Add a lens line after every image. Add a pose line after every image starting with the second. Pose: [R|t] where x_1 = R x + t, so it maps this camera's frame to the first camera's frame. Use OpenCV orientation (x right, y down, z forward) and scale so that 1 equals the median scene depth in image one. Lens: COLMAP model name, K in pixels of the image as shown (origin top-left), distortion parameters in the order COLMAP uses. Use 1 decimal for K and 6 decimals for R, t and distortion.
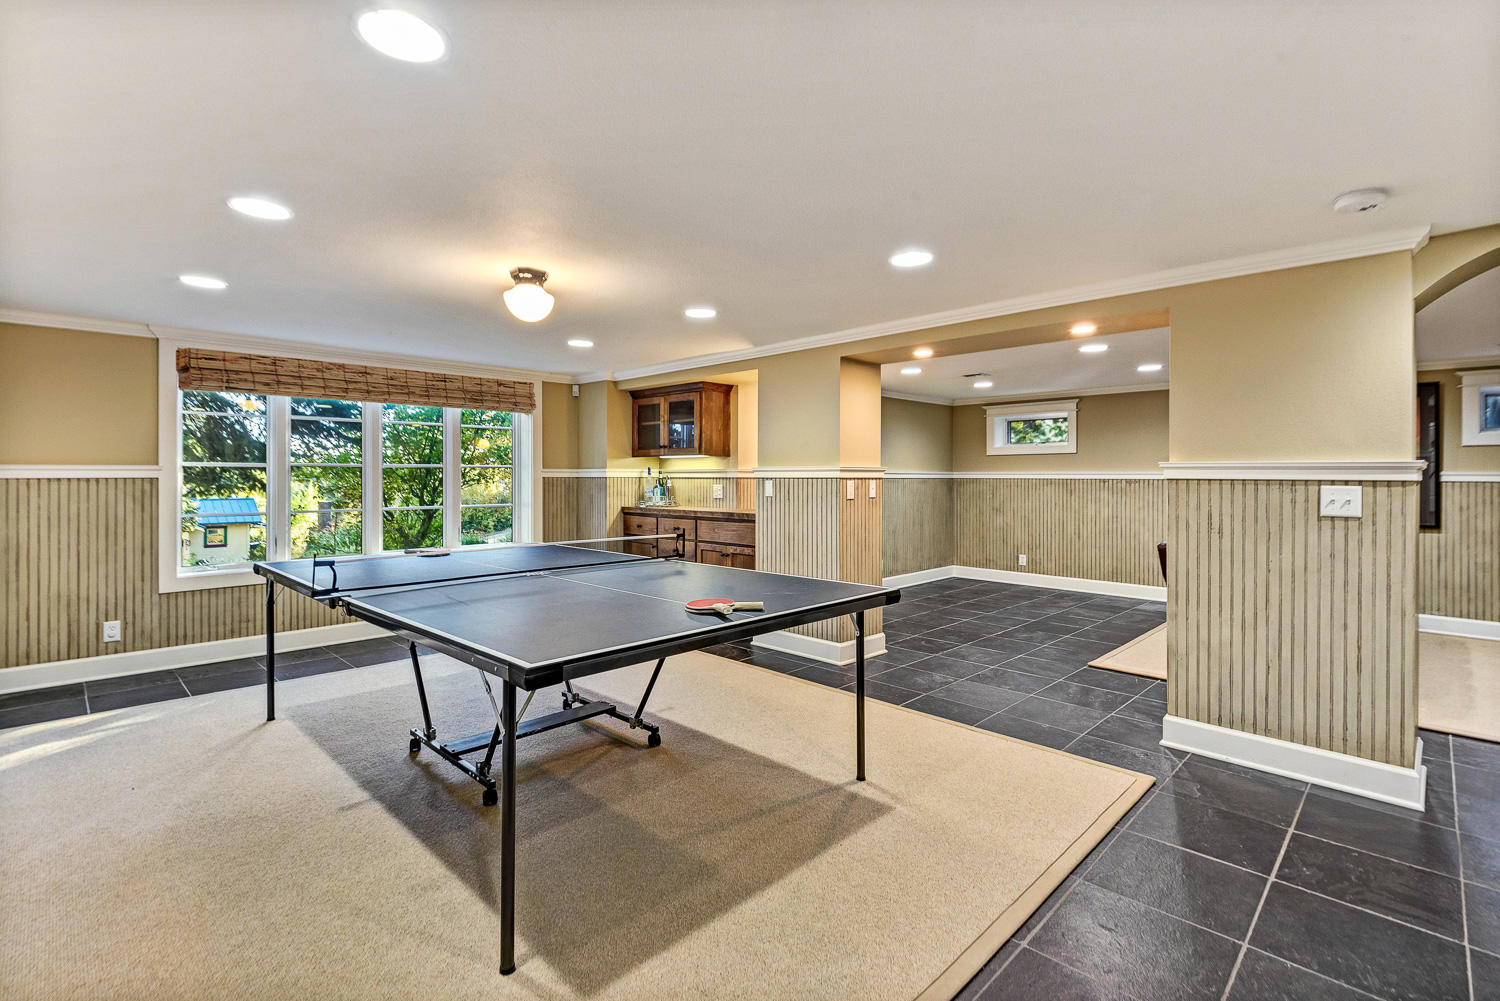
lens RADIAL K [[698.2, 0, 749.7], [0, 698.2, 477.7], [0, 0, 1]] dist [0.016988, -0.014160]
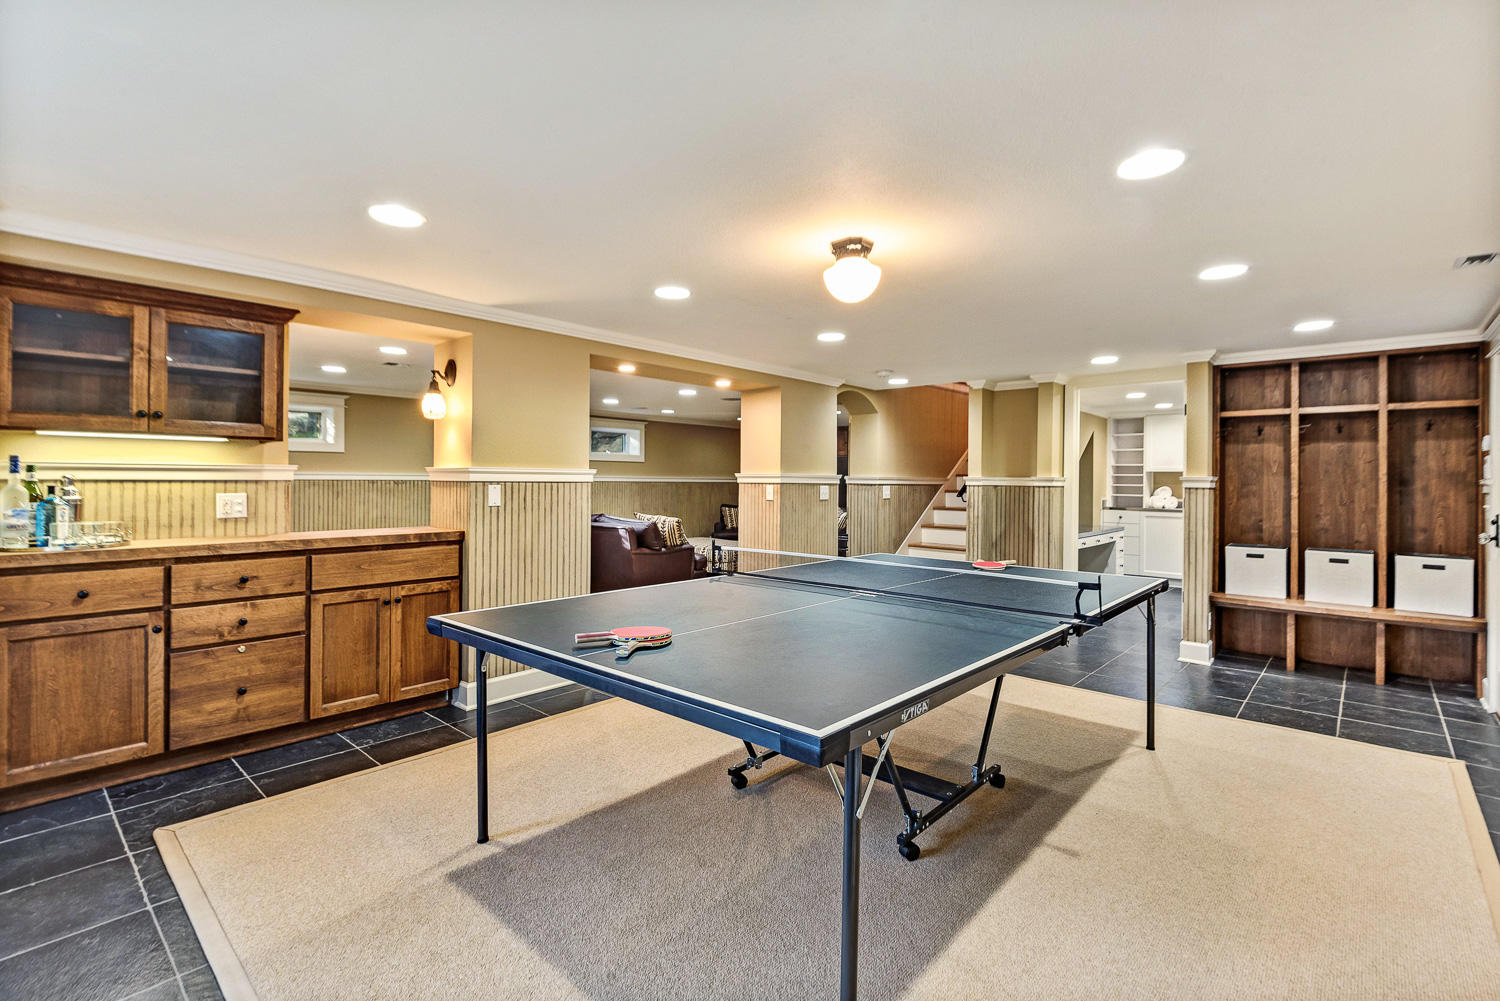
lens RADIAL K [[698.2, 0, 749.7], [0, 698.2, 477.7], [0, 0, 1]] dist [0.016988, -0.014160]
pose [[-0.053943, 0.001426, 0.998543, -0.862577], [-0.006272, 0.999979, -0.001767, -0.005528], [-0.998524, -0.006358, -0.053933, 0.868015]]
